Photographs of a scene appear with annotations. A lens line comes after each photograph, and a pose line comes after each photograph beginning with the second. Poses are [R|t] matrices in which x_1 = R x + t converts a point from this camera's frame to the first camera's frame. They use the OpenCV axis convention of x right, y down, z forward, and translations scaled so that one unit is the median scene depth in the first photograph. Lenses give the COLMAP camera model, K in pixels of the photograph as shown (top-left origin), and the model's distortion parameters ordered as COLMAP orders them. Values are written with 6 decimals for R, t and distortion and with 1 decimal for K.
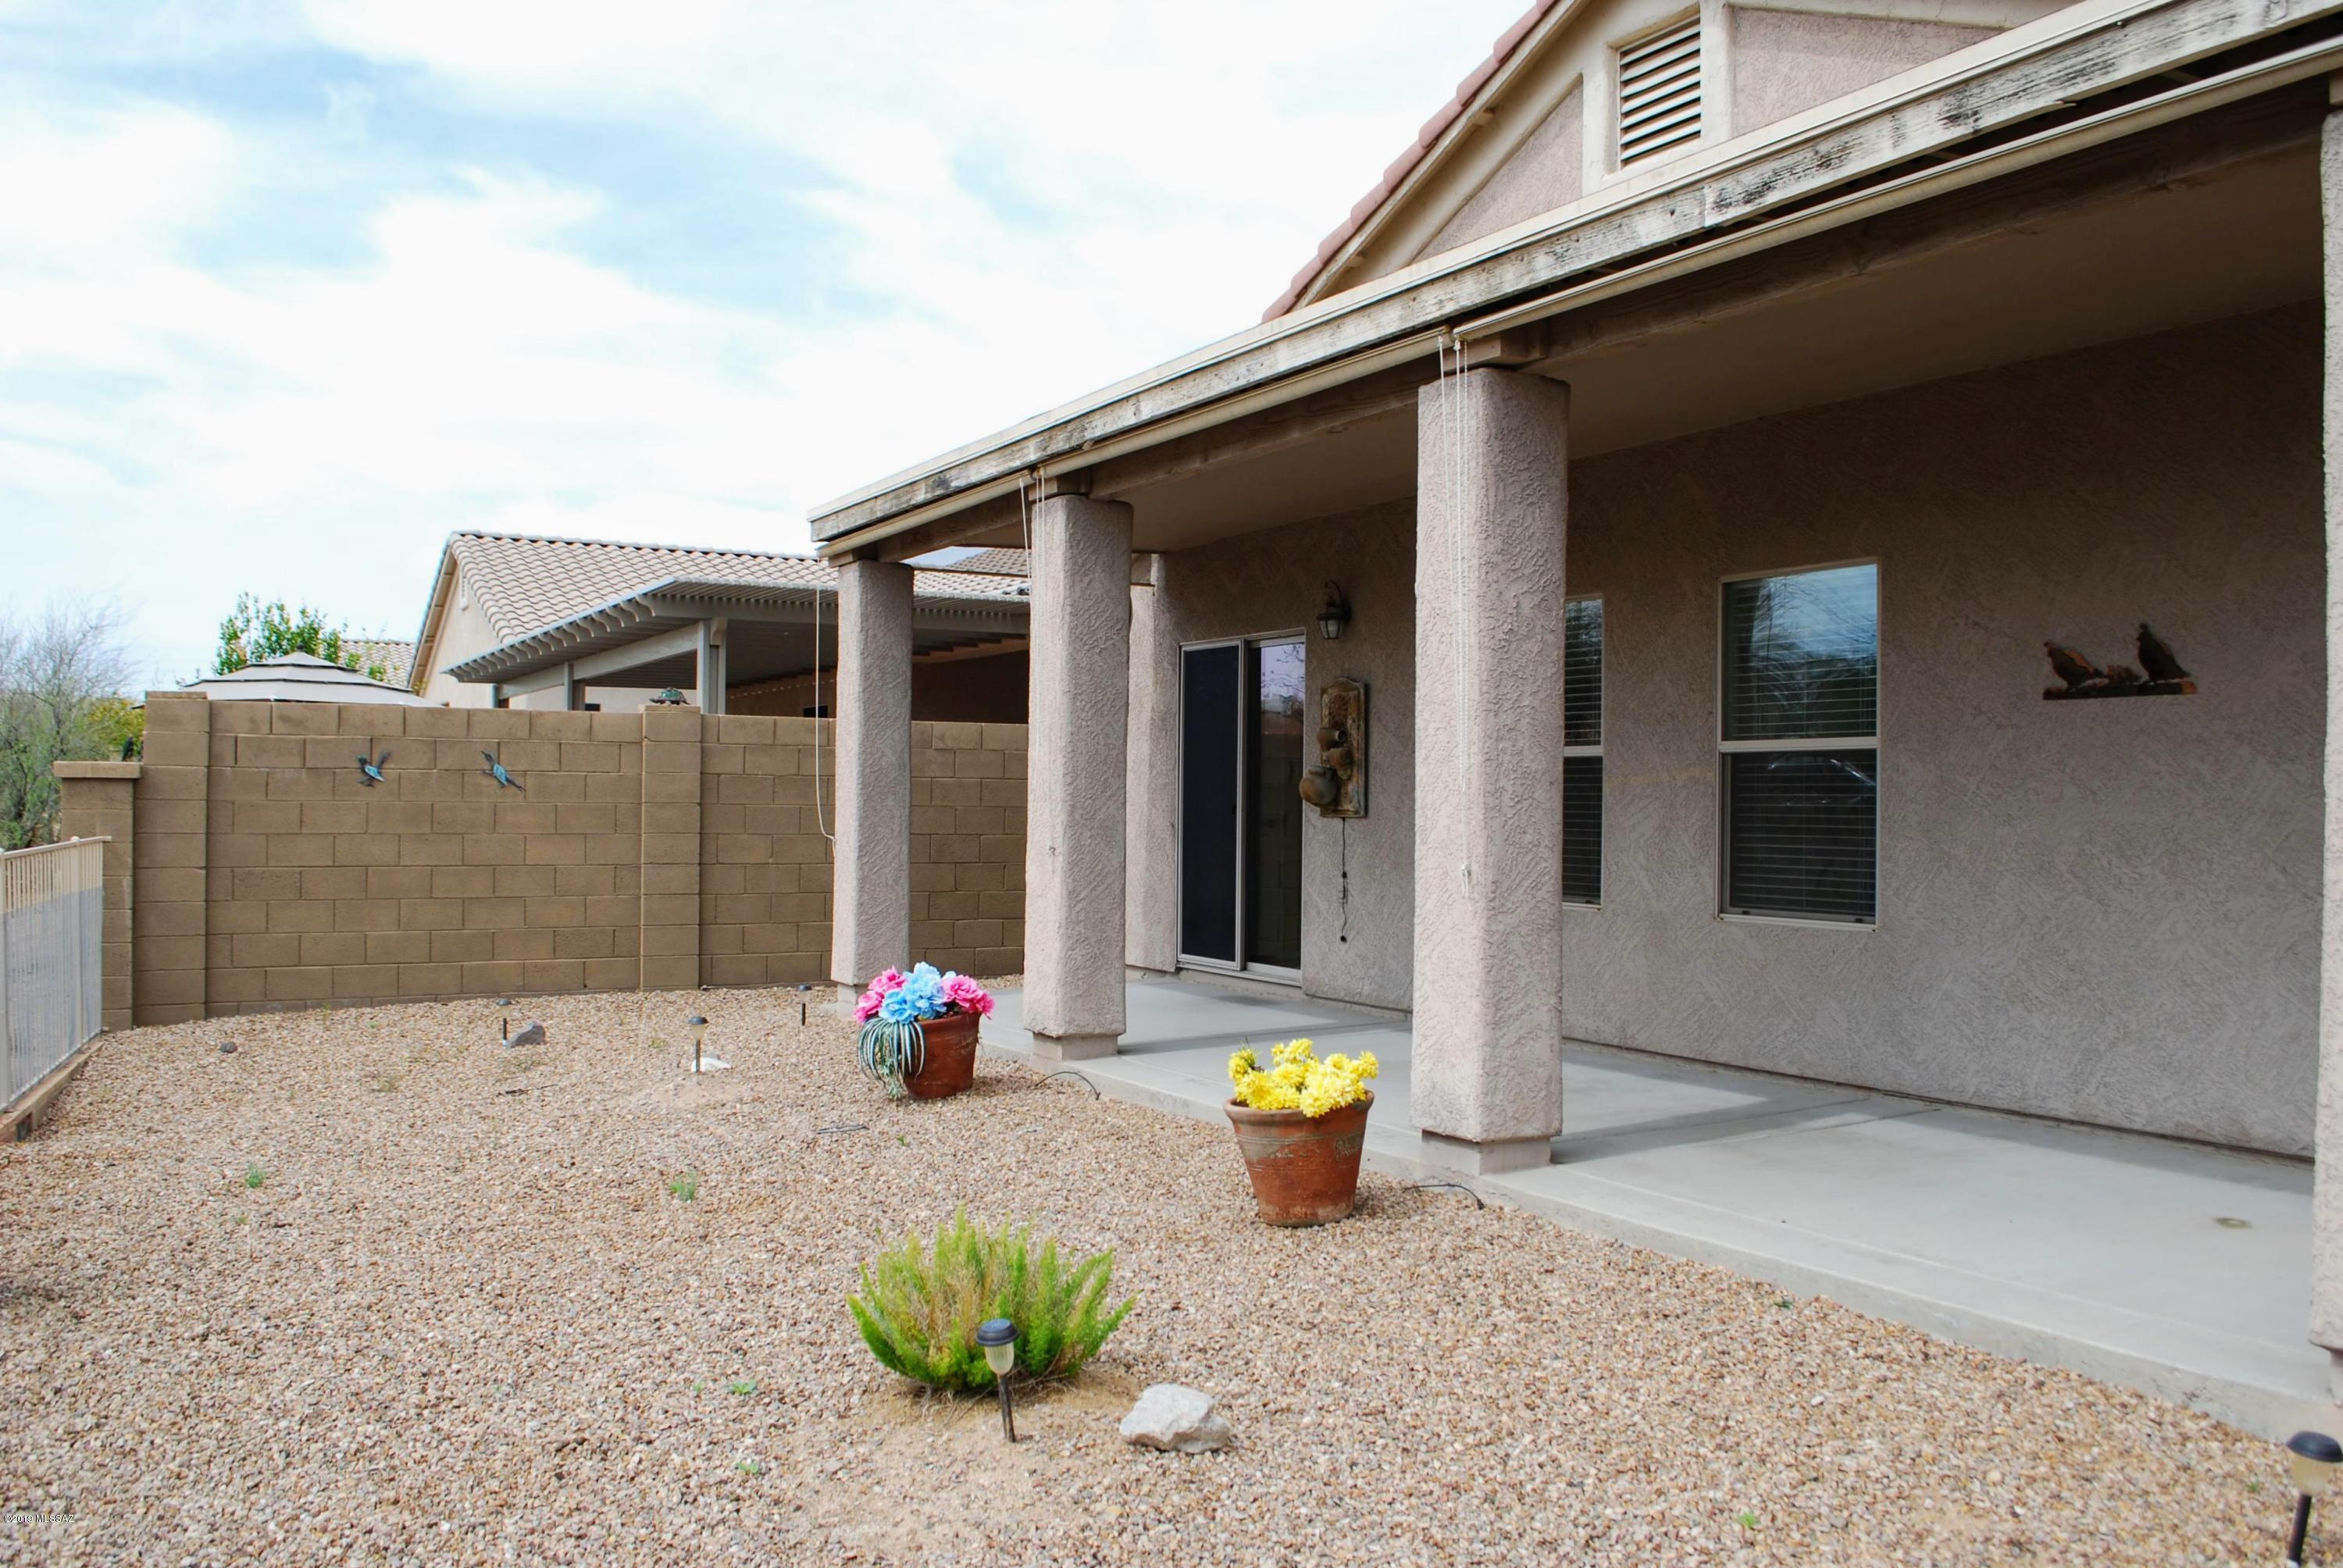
lens RADIAL K [[1855.9, 0, 1175.5], [0, 1855.9, 794.4], [0, 0, 1]] dist [-0.078797, 0.001388]
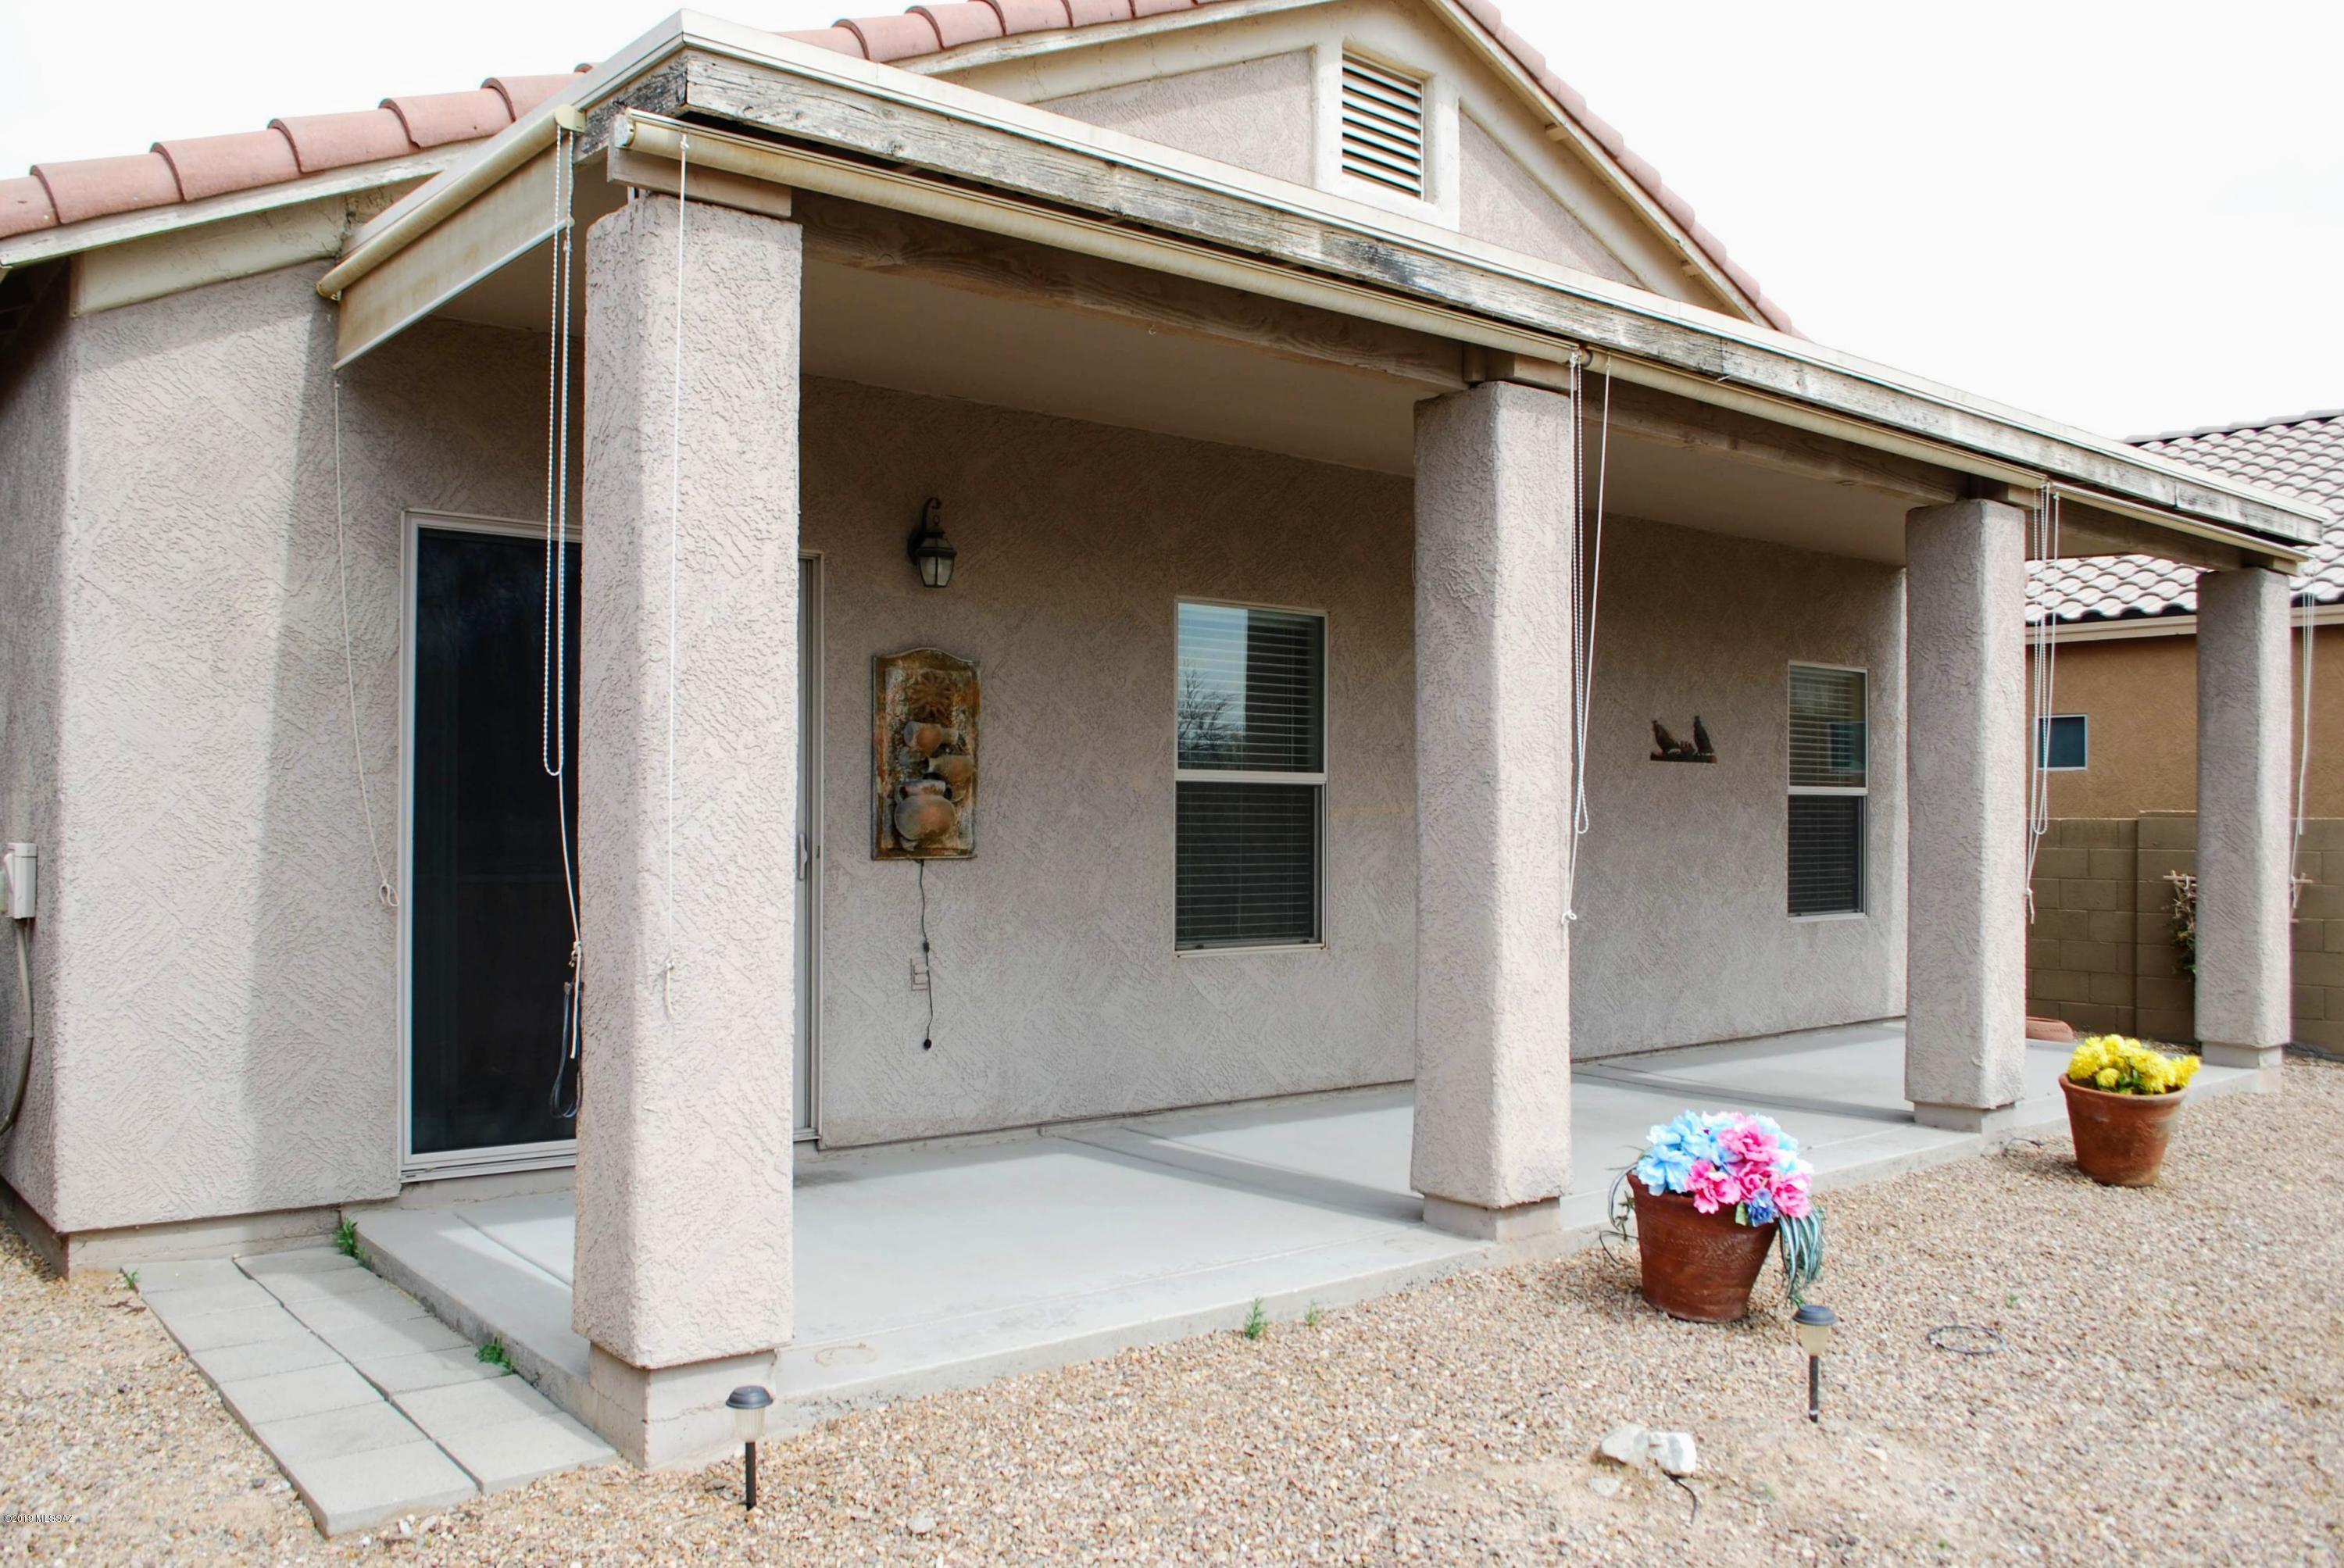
lens RADIAL K [[1910.2, 0, 1177.6], [0, 1910.2, 793.4], [0, 0, 1]] dist [-0.076184, 0.003226]
pose [[-0.176627, 0.003869, 0.984270, -0.737015], [-0.010975, 0.999922, -0.005900, -0.010035], [-0.984217, -0.011844, -0.176571, 1.287914]]
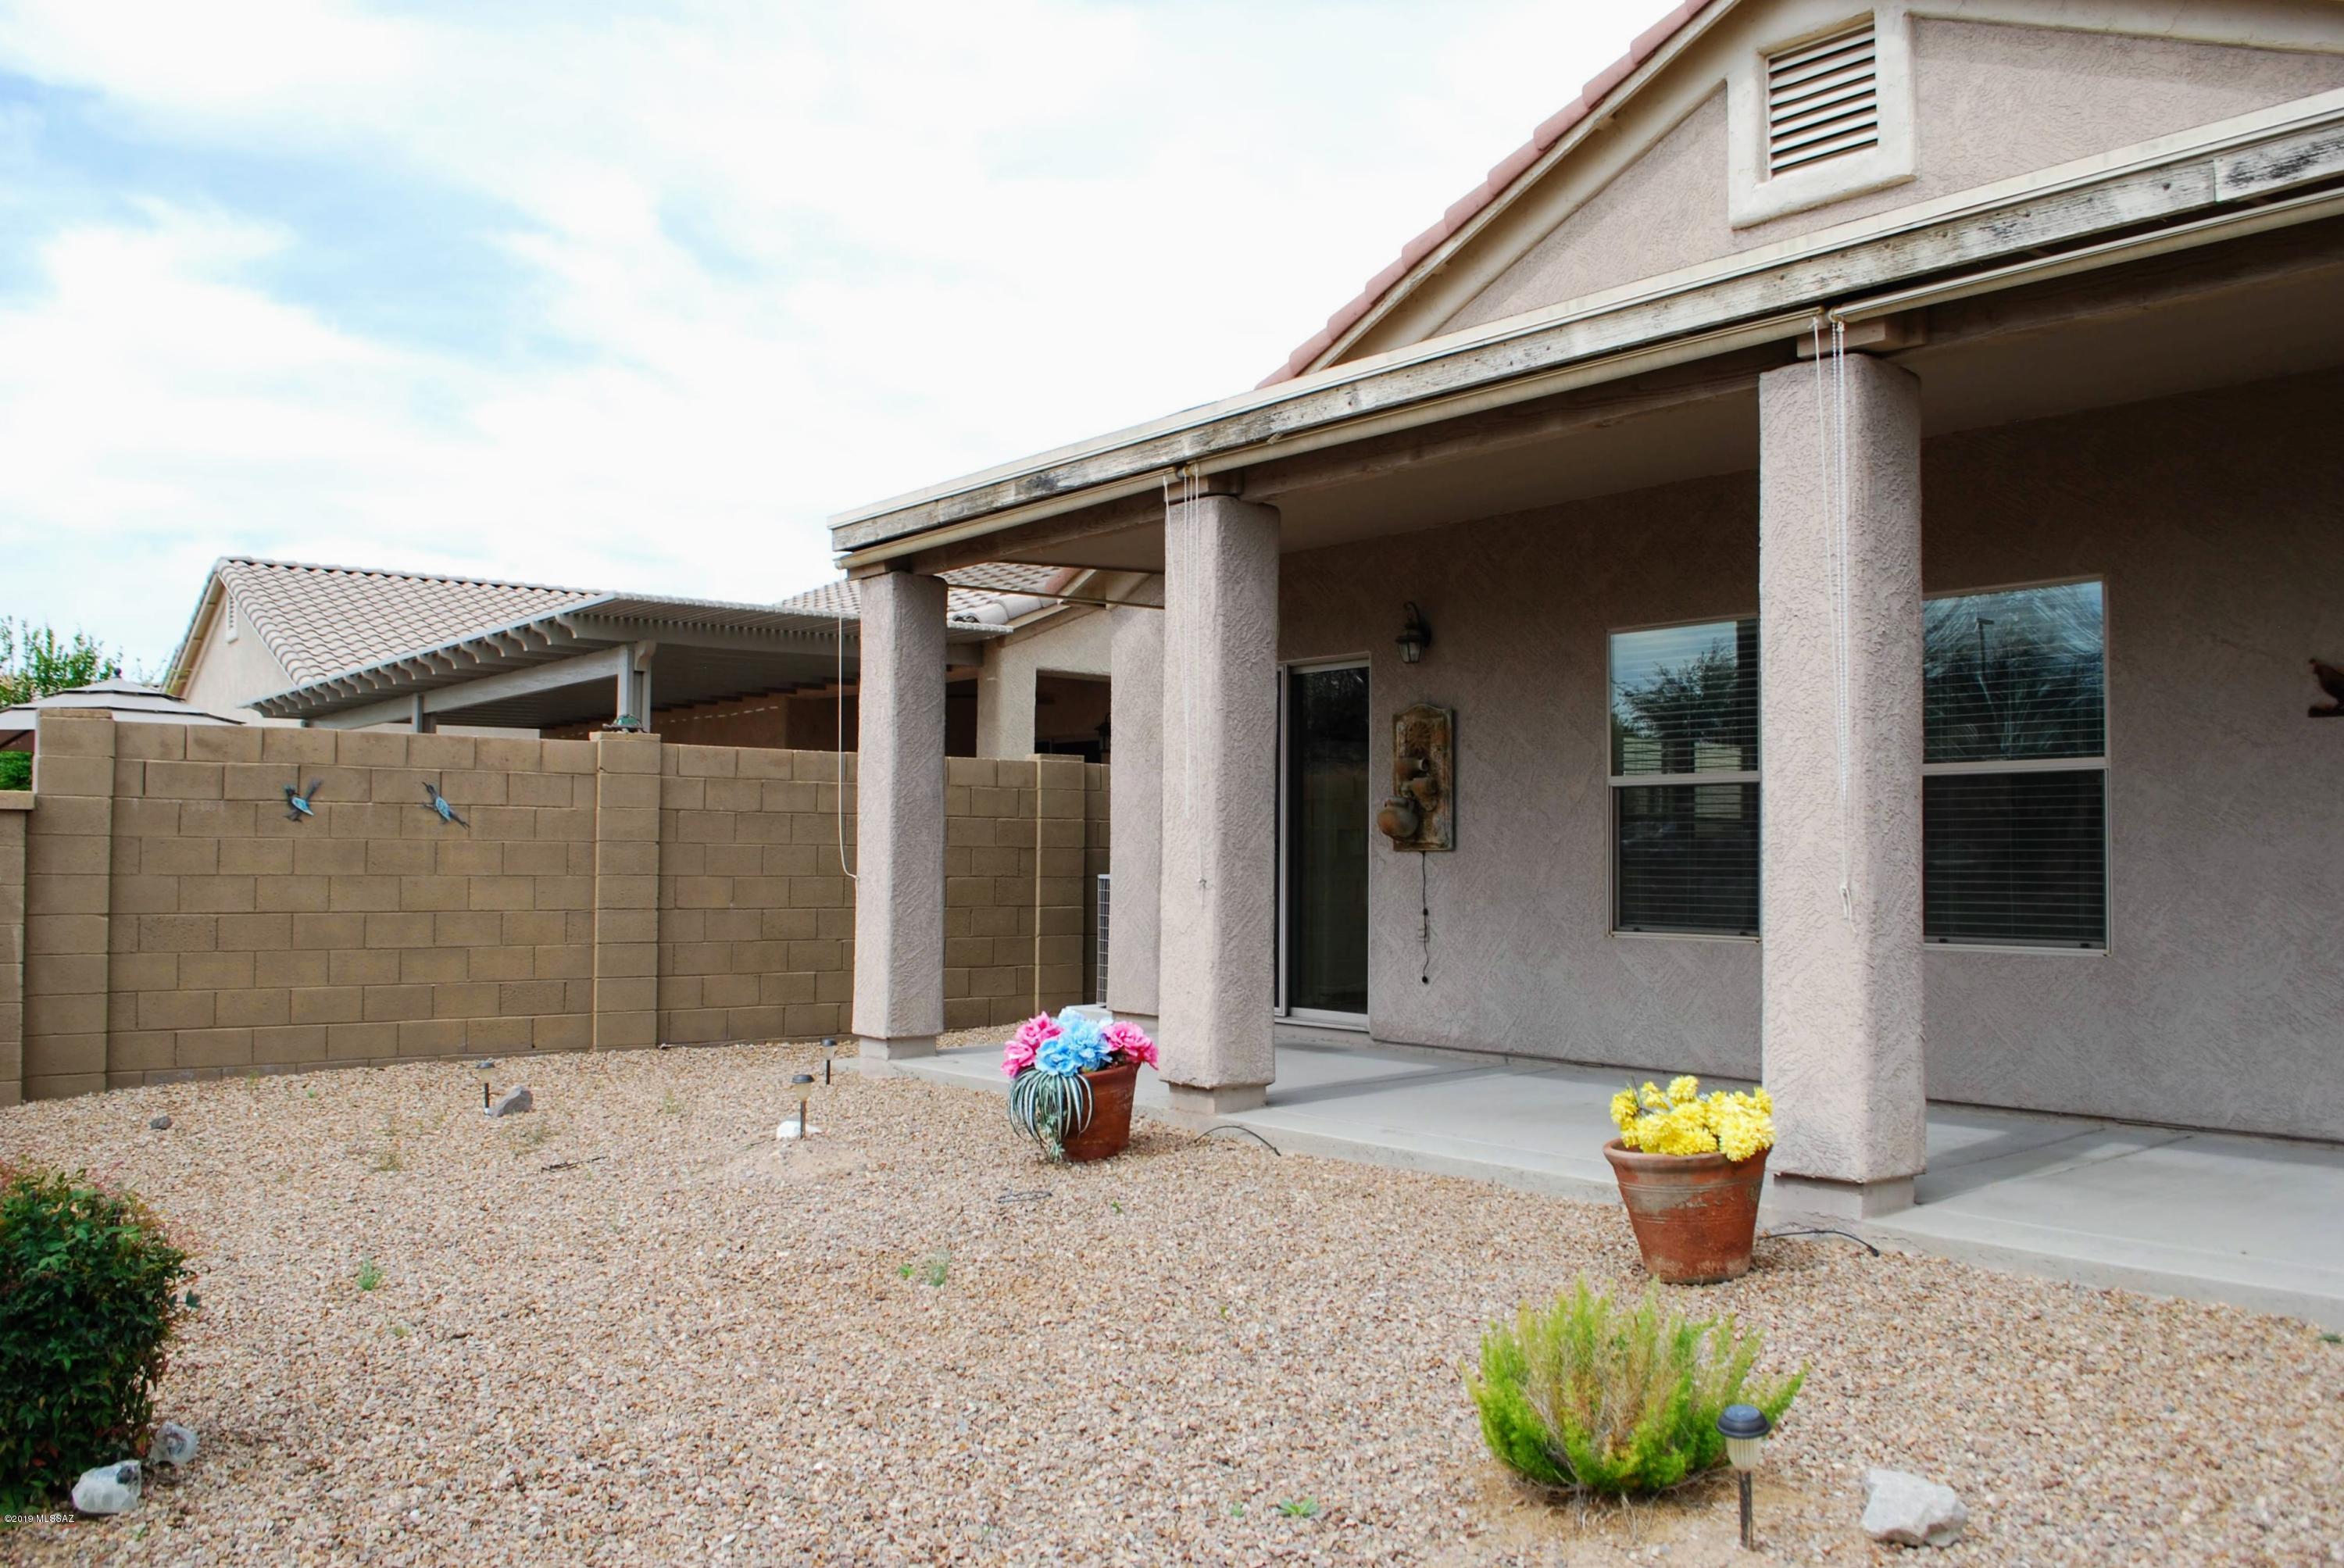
lens RADIAL K [[1874.7, 0, 1175.1], [0, 1874.7, 794.9], [0, 0, 1]] dist [-0.080191, 0.006657]
pose [[0.988822, 0.001703, 0.149094, -0.221771], [0.002634, 0.999579, -0.028882, 0.013666], [-0.149080, 0.028952, 0.988401, 0.091494]]
